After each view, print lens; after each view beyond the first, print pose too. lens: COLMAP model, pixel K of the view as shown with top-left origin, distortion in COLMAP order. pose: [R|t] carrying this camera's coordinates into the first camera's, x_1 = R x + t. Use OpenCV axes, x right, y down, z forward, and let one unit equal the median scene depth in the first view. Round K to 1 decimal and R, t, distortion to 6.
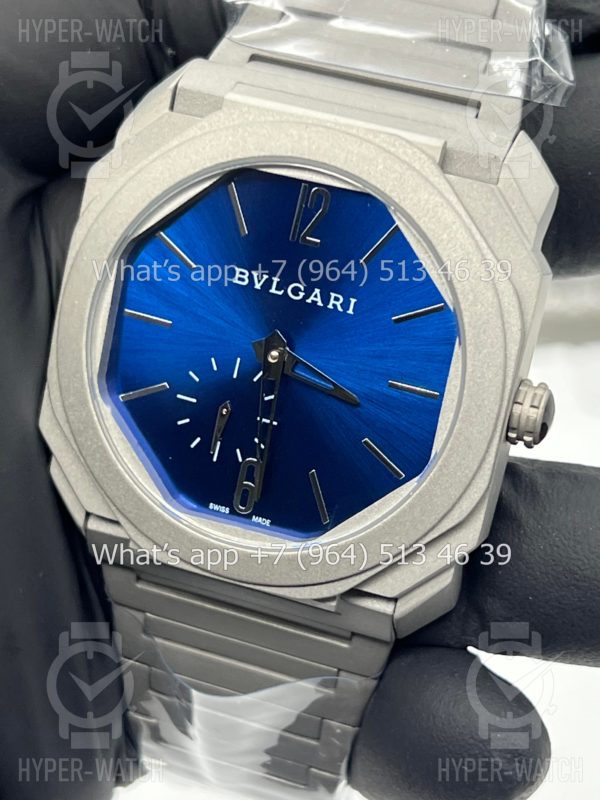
lens RADIAL K [[1948.0, 0, 293.2], [0, 1948.0, 423.9], [0, 0, 1]] dist [0.247331, 0.000000]
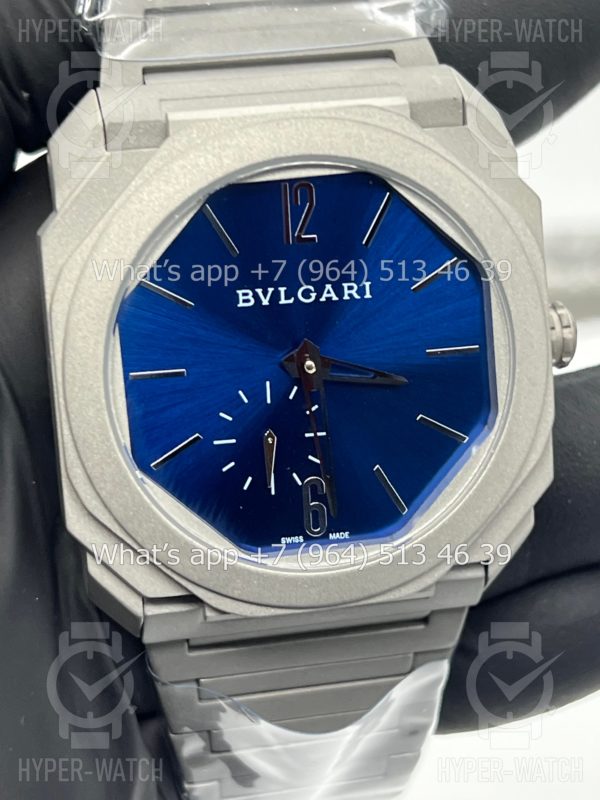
lens RADIAL K [[1948.0, 0, 296.6], [0, 1948.0, 402.5], [0, 0, 1]] dist [0.247331, 0.000000]
pose [[0.860458, -0.336045, 0.382995, -0.378928], [0.324666, 0.940927, 0.096169, -0.110124], [-0.392687, 0.041596, 0.918731, 0.136764]]
